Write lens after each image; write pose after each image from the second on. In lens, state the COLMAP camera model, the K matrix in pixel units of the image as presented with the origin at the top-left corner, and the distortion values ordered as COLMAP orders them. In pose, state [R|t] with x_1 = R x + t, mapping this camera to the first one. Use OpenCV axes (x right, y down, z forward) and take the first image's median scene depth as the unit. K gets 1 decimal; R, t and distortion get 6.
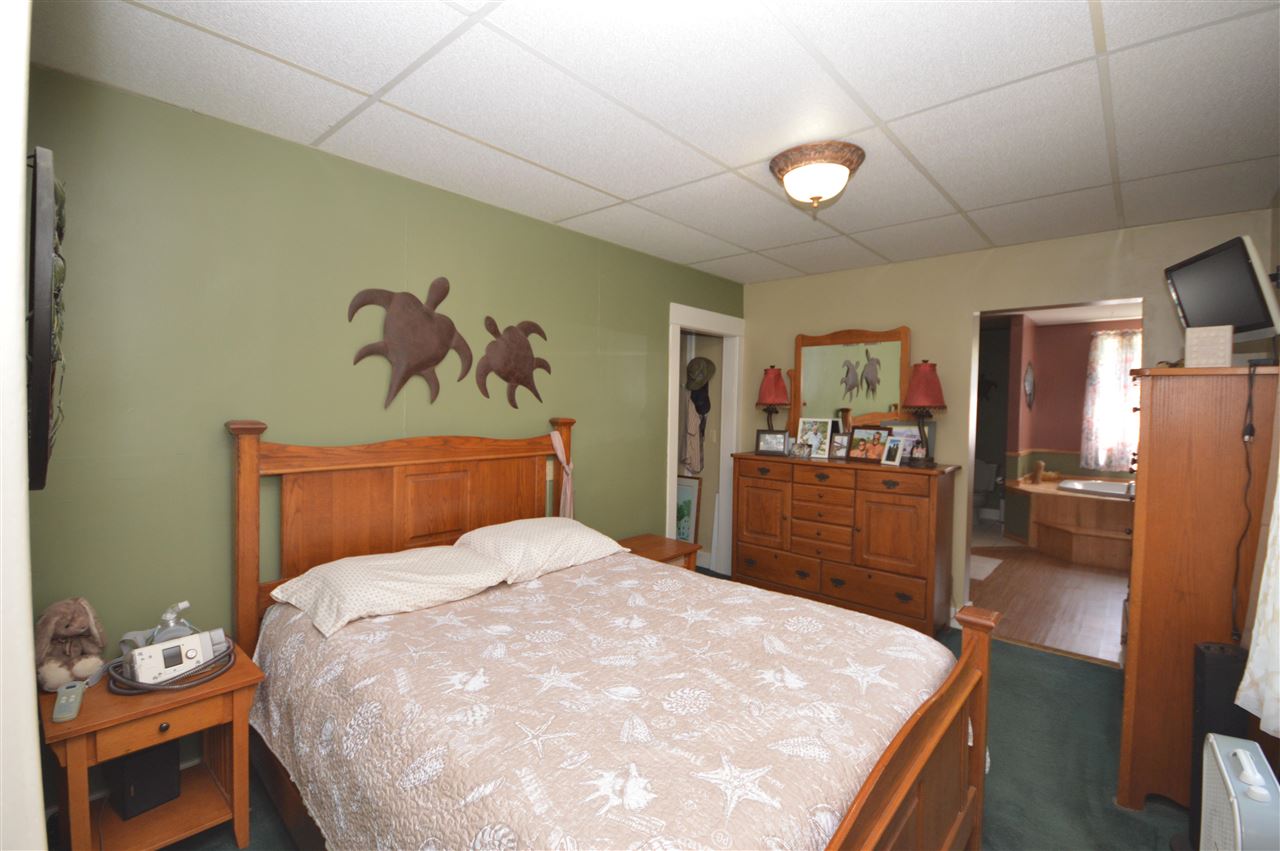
lens RADIAL K [[570.3, 0, 643.9], [0, 570.3, 427.6], [0, 0, 1]] dist [0.003743, -0.008996]
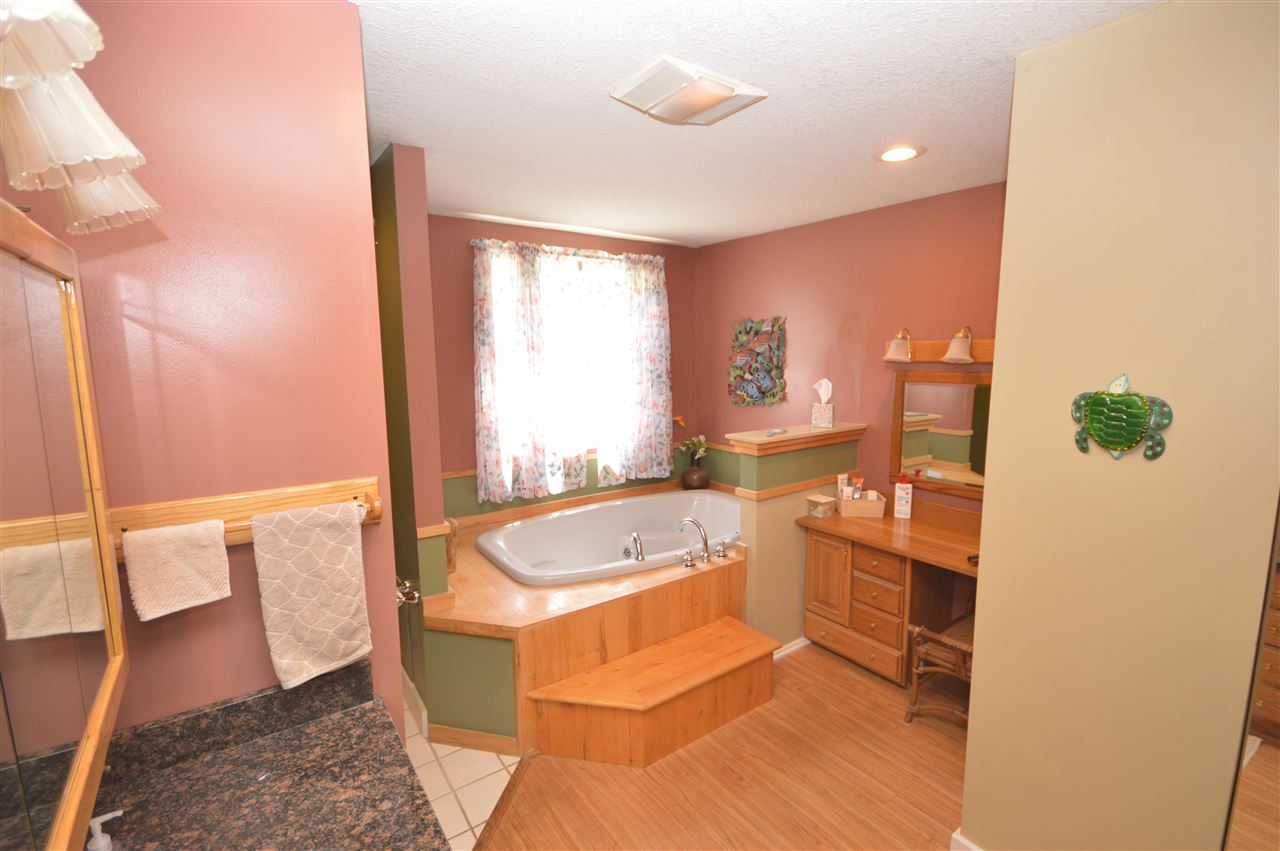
lens RADIAL K [[570.3, 0, 648.1], [0, 570.3, 424.8], [0, 0, 1]] dist [0.003743, -0.008996]
pose [[0.221858, -0.144521, 0.964310, 0.309377], [0.039297, 0.989477, 0.139251, -0.068488], [-0.974287, 0.007000, 0.225202, 0.740009]]
